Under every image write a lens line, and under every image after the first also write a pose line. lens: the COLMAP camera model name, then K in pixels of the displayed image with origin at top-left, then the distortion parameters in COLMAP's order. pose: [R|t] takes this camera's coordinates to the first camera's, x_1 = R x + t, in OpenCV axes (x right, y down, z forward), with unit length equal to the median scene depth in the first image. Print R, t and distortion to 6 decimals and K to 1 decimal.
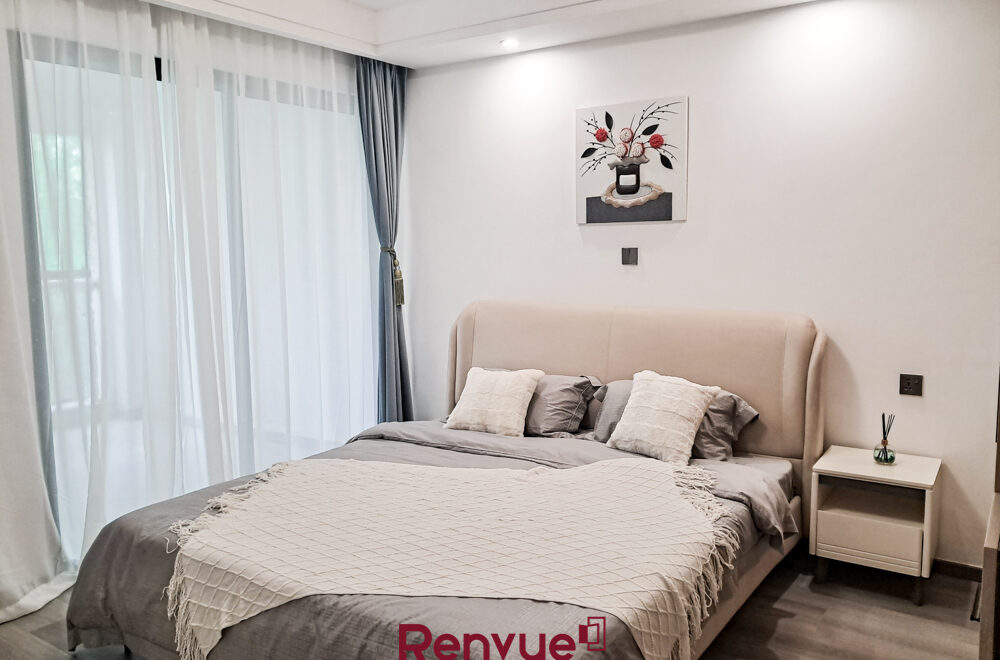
lens RADIAL K [[780.0, 0, 509.5], [0, 780.0, 325.1], [0, 0, 1]] dist [0.008162, -0.006740]
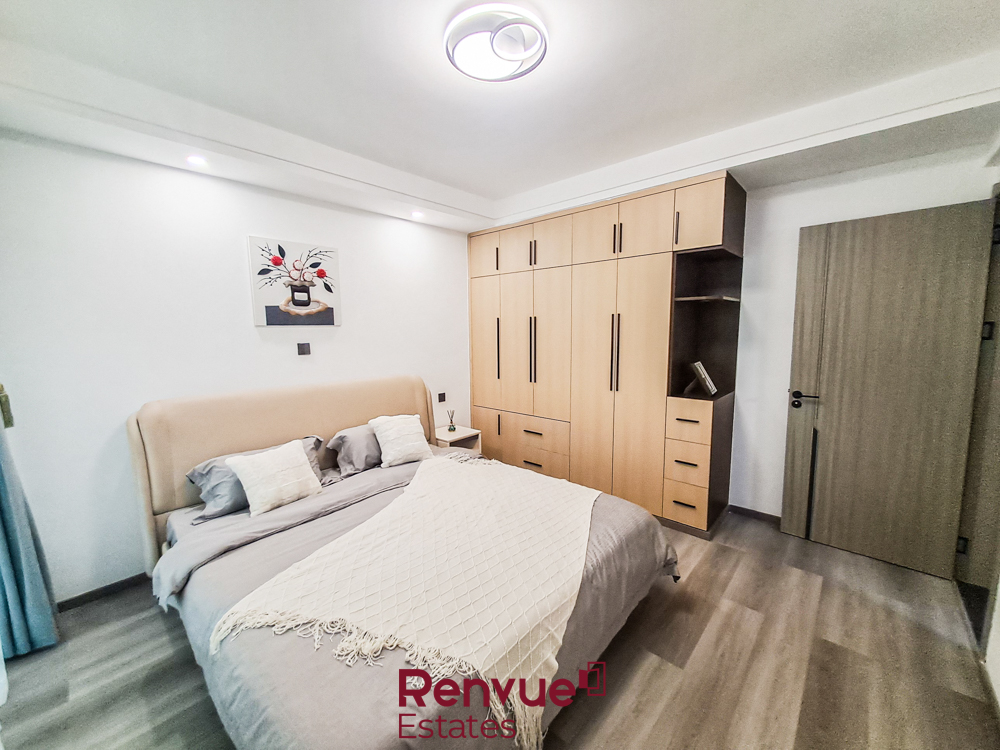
lens RADIAL K [[398.8, 0, 492.6], [0, 398.8, 369.1], [0, 0, 1]] dist [-0.000454, -0.000163]
pose [[0.130762, -0.086618, 0.987623, -0.541782], [0.116743, 0.990591, 0.071421, -0.064085], [-0.984516, 0.105959, 0.139644, 0.563298]]
